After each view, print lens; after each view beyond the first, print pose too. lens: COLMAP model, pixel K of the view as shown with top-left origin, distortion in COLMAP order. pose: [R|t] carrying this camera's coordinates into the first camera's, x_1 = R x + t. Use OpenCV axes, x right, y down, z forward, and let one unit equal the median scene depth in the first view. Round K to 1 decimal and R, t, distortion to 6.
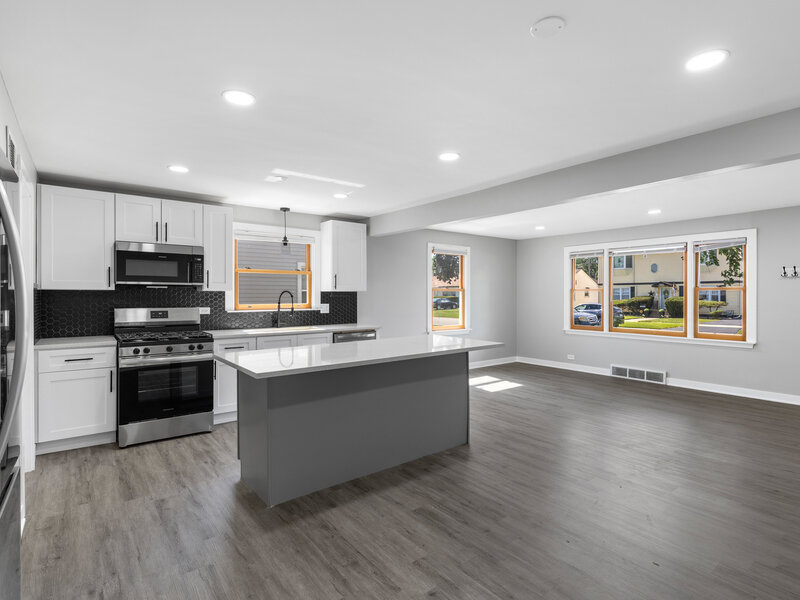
lens RADIAL K [[404.2, 0, 400.0], [0, 404.2, 300.0], [0, 0, 1]] dist [0.000019, 0.000123]
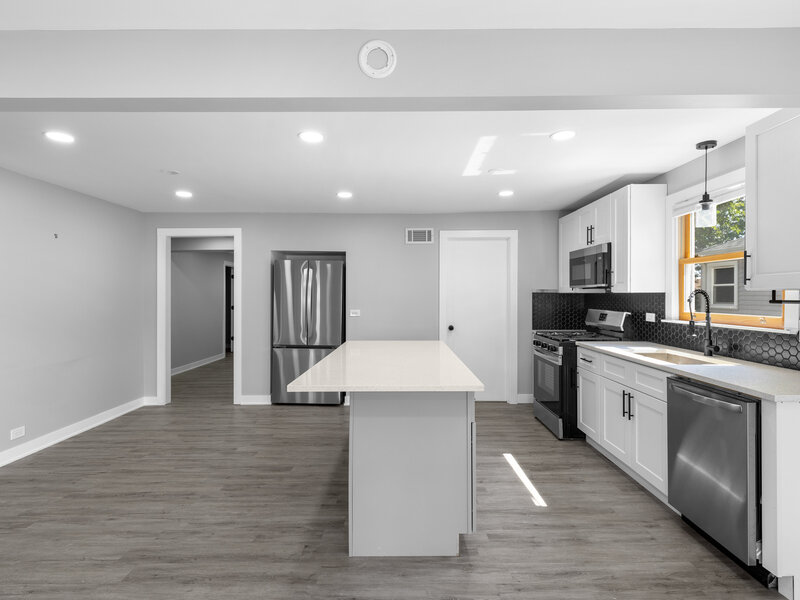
lens RADIAL K [[404.2, 0, 400.0], [0, 404.2, 300.0], [0, 0, 1]] dist [0.000019, 0.000123]
pose [[-0.596254, 0.004733, -0.802782, 0.449736], [-0.006405, 0.999923, 0.010652, -0.011907], [0.802771, 0.011493, -0.596177, 1.069658]]
